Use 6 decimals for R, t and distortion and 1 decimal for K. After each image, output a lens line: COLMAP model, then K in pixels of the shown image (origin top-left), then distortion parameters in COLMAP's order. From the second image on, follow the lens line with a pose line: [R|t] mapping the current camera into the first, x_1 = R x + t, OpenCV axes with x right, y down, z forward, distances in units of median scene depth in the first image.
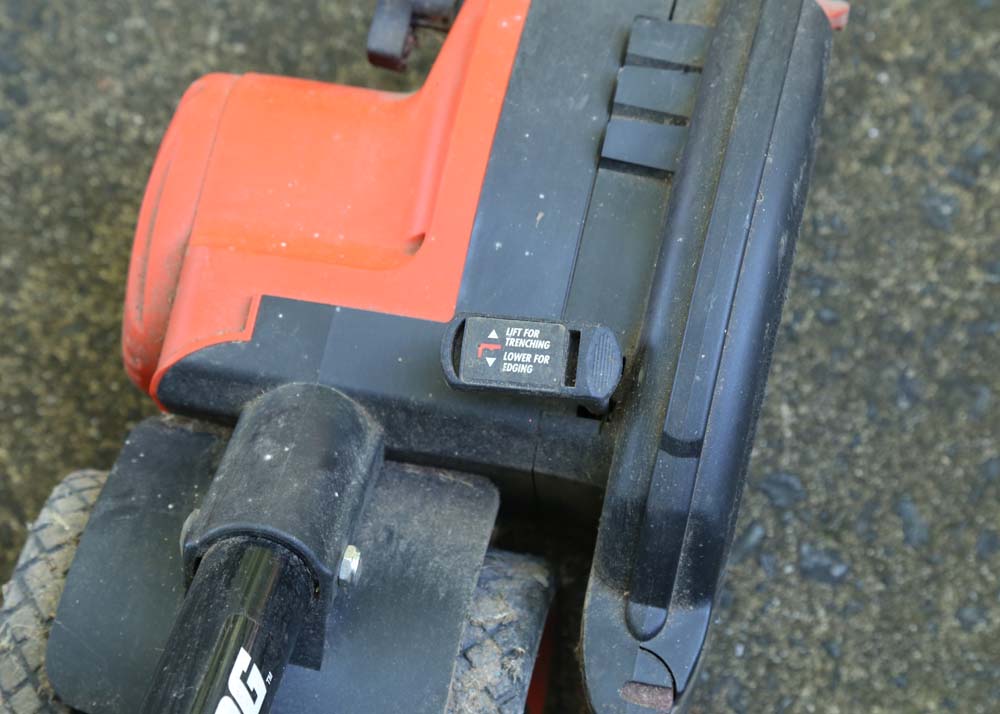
lens RADIAL K [[2750.2, 0, 500.0], [0, 2750.2, 357.0], [0, 0, 1]] dist [0.398642, 0.438650]
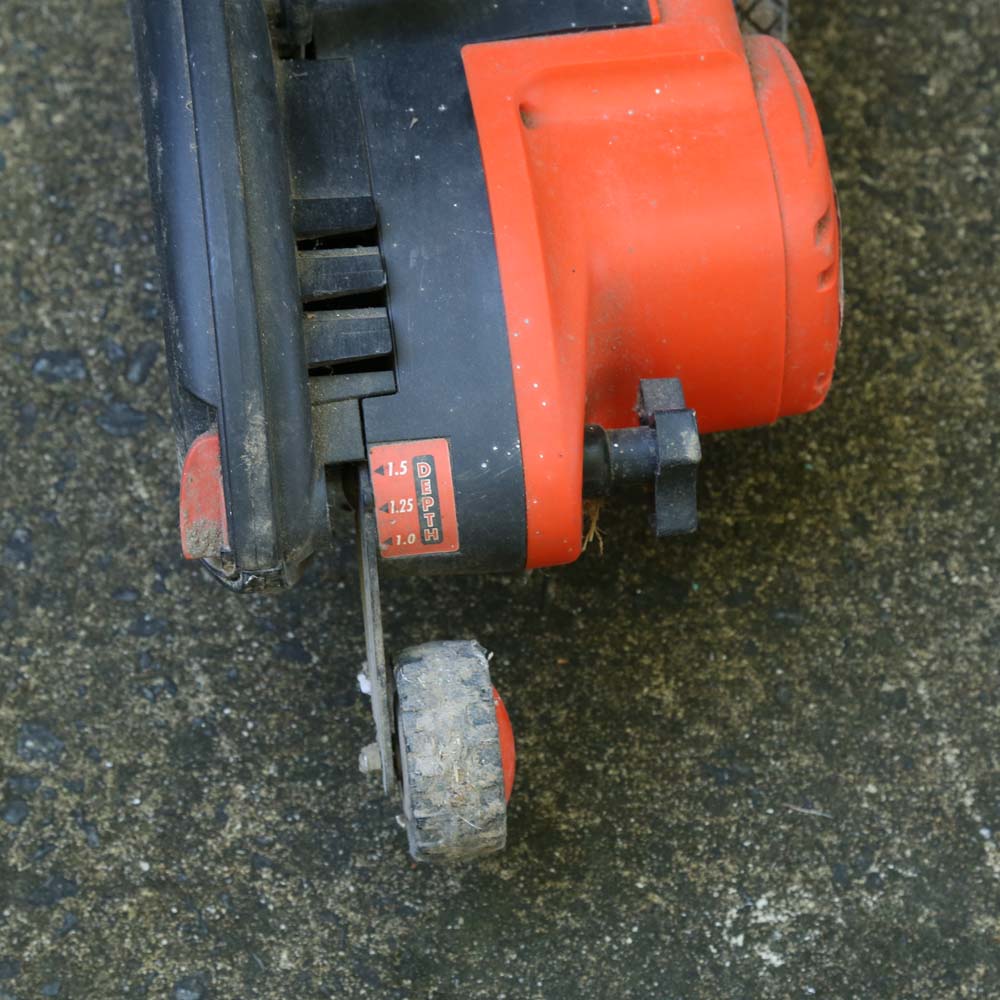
lens RADIAL K [[3892.0, 0, 427.8], [0, 3892.0, 498.0], [0, 0, 1]] dist [0.364867, 2.561289]
pose [[-0.940896, 0.285027, -0.182962, 0.251873], [-0.319270, -0.566067, 0.760023, -0.992395], [0.113058, 0.773517, 0.623610, 0.214670]]
